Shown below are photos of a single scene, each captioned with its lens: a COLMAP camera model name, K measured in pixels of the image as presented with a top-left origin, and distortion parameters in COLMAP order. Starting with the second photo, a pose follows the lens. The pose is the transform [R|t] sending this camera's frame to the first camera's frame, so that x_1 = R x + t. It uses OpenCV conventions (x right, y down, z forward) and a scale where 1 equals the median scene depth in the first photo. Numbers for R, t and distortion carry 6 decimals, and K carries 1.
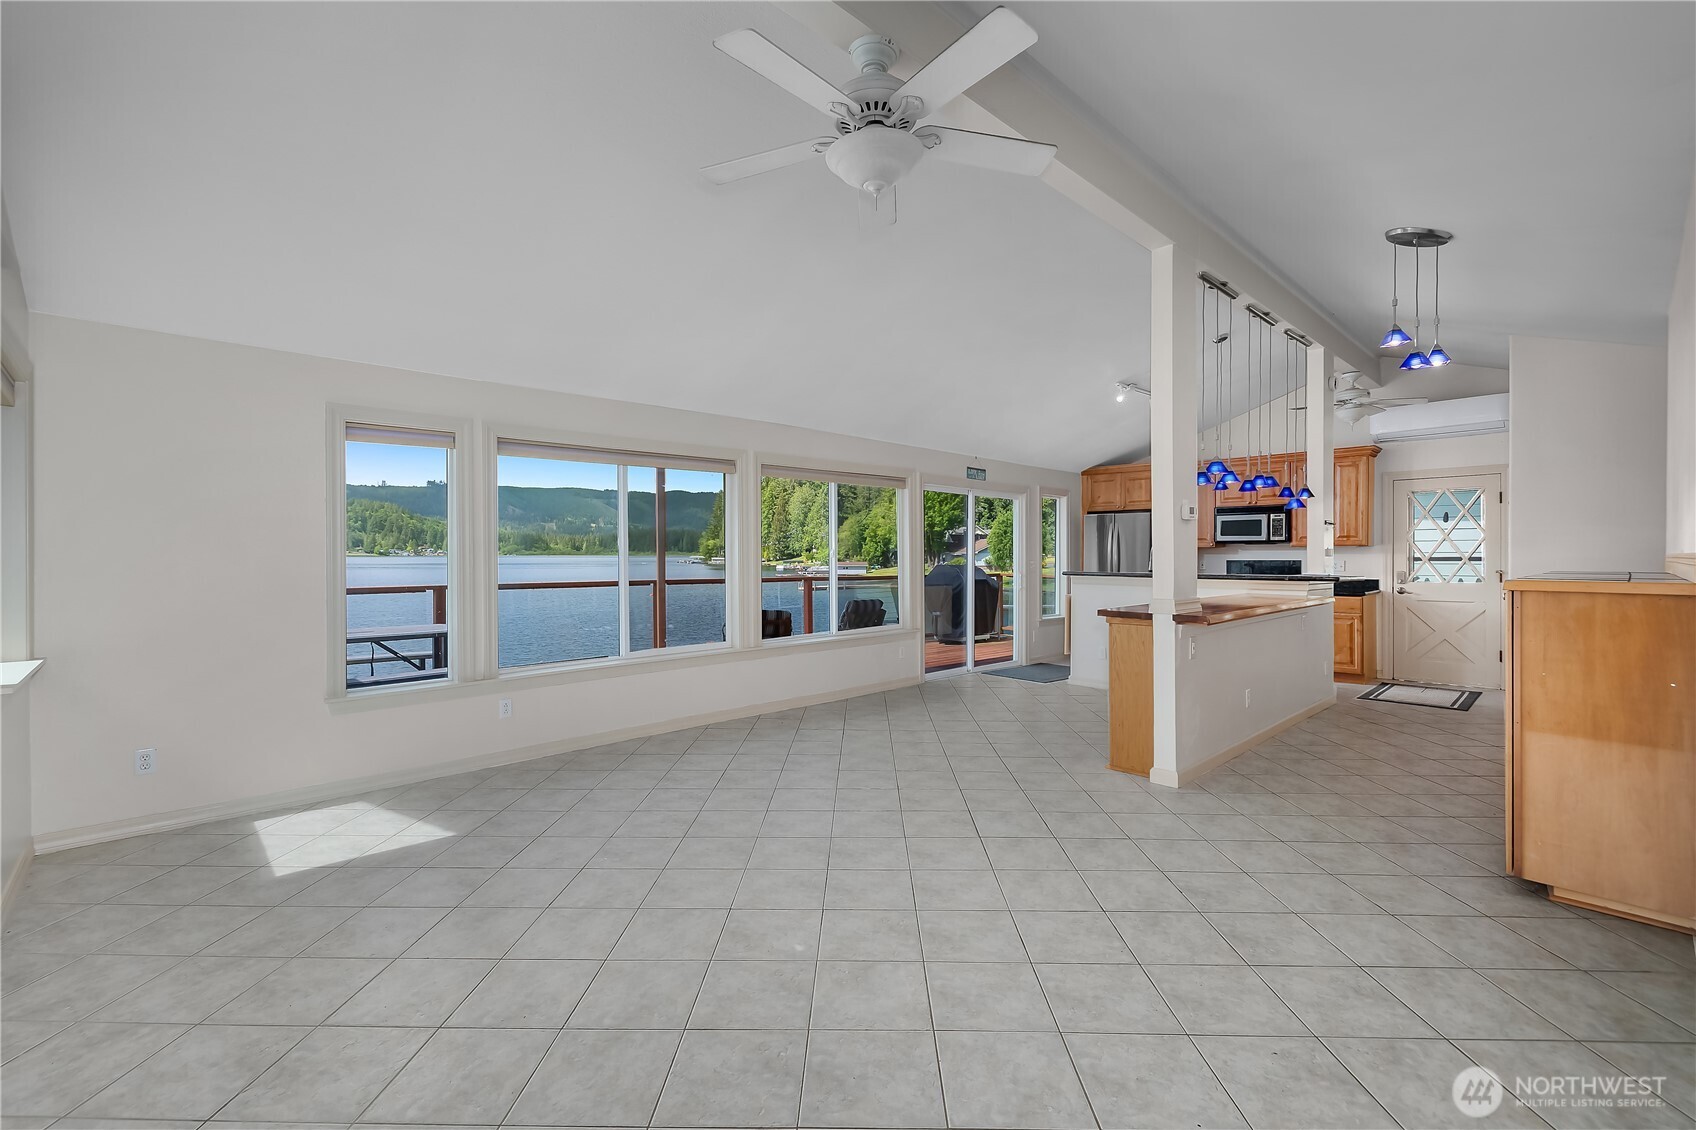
lens RADIAL K [[729.3, 0, 843.2], [0, 729.3, 570.8], [0, 0, 1]] dist [-0.003490, 0.001243]
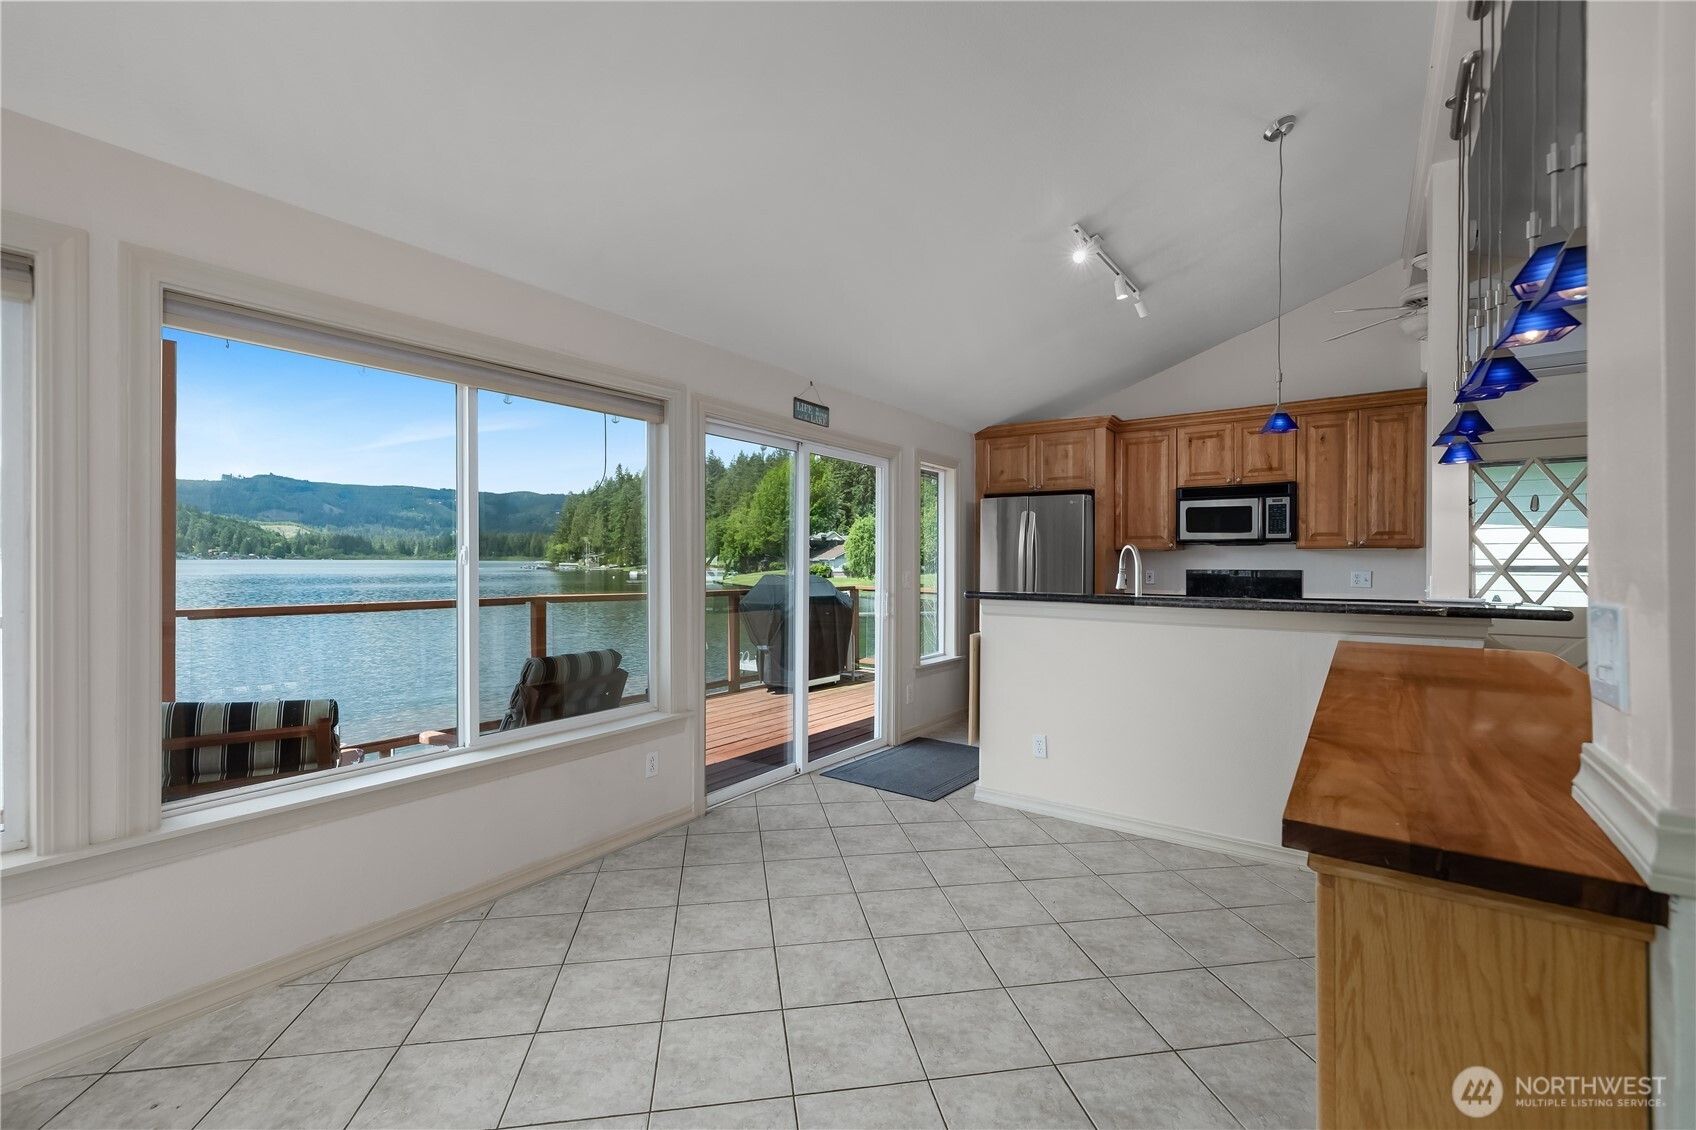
lens RADIAL K [[729.3, 0, 840.5], [0, 729.3, 560.7], [0, 0, 1]] dist [-0.003490, 0.001243]
pose [[0.983220, 0.004693, 0.182365, 0.101315], [-0.000551, 0.999741, -0.022757, -0.007577], [-0.182424, 0.022275, 0.982968, 0.436187]]
